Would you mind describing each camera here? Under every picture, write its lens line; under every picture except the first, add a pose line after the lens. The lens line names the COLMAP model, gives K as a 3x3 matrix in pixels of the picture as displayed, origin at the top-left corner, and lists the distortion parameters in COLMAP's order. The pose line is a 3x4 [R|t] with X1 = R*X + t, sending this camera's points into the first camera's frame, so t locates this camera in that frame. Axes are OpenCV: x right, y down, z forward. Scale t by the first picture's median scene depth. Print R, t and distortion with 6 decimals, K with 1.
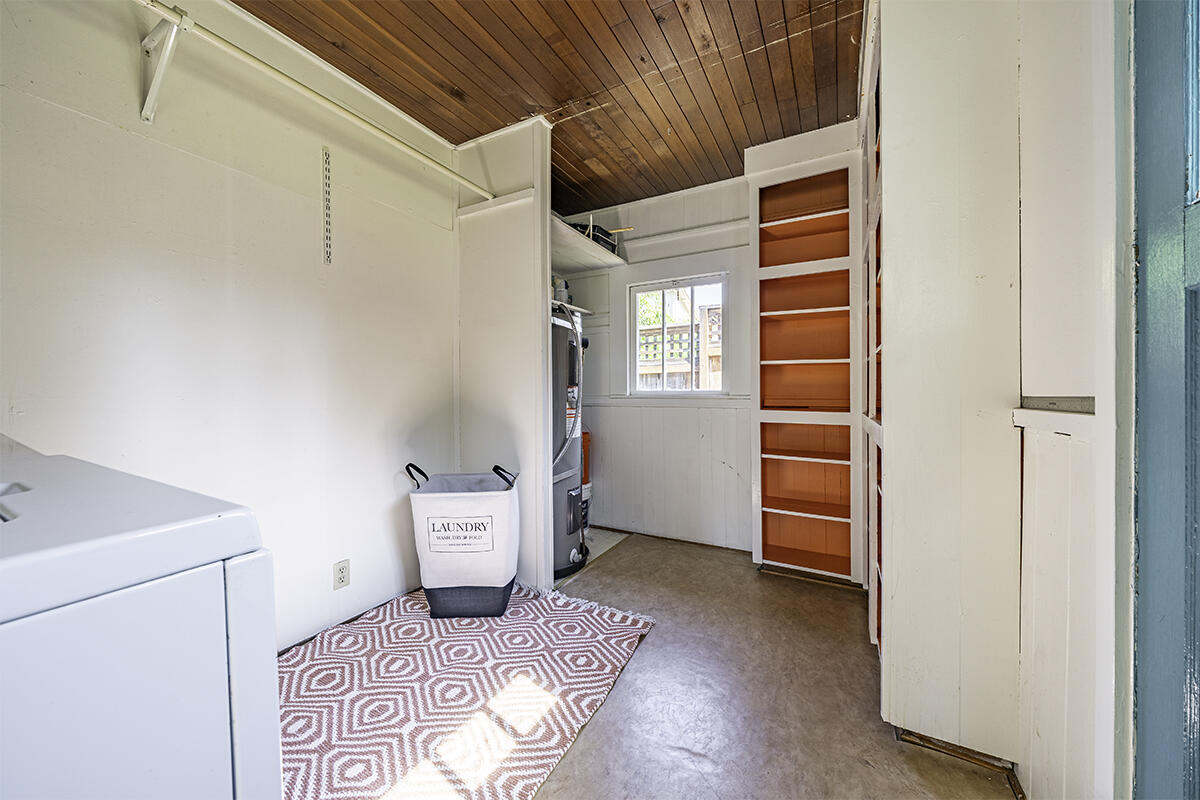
lens RADIAL K [[432.4, 0, 598.3], [0, 432.4, 394.0], [0, 0, 1]] dist [-0.001525, -0.000292]
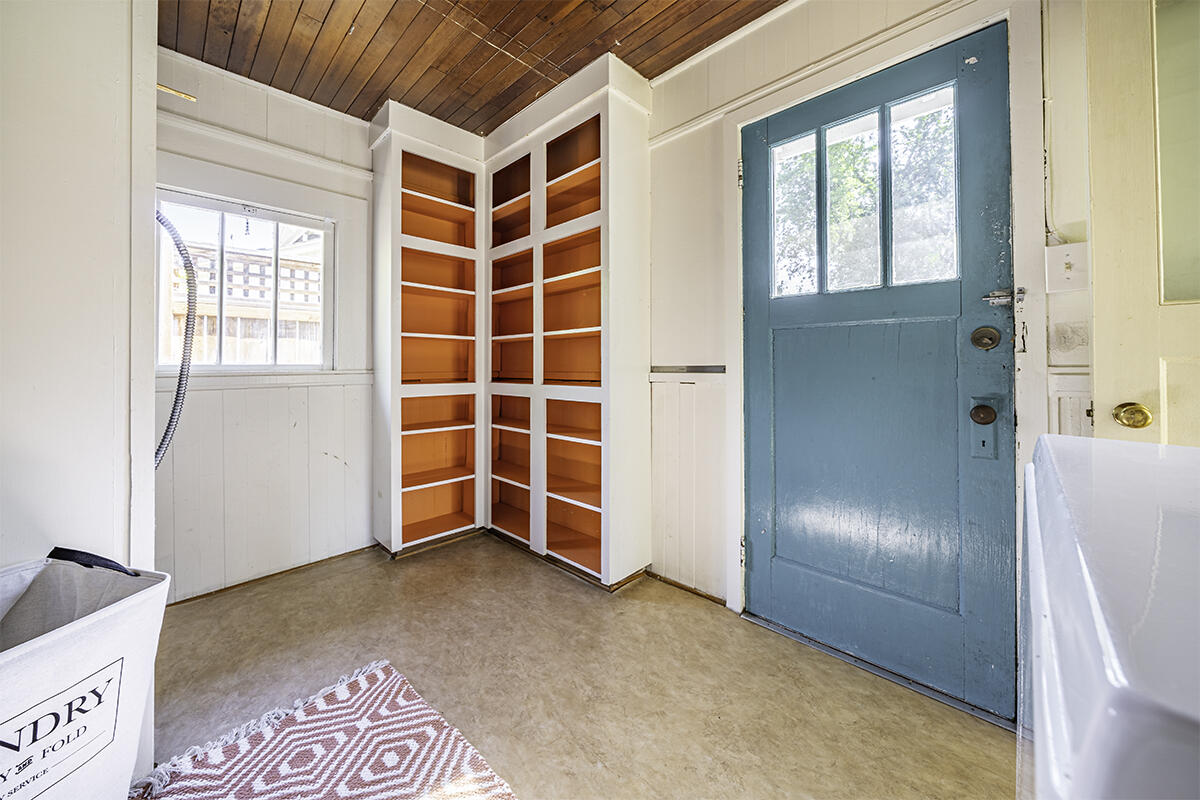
lens RADIAL K [[432.4, 0, 606.2], [0, 432.4, 360.2], [0, 0, 1]] dist [-0.001525, -0.000292]
pose [[0.250566, 0.009152, 0.968056, -0.501423], [0.011524, 0.999856, -0.012435, 0.000181], [-0.968031, 0.014271, 0.250425, 0.397624]]
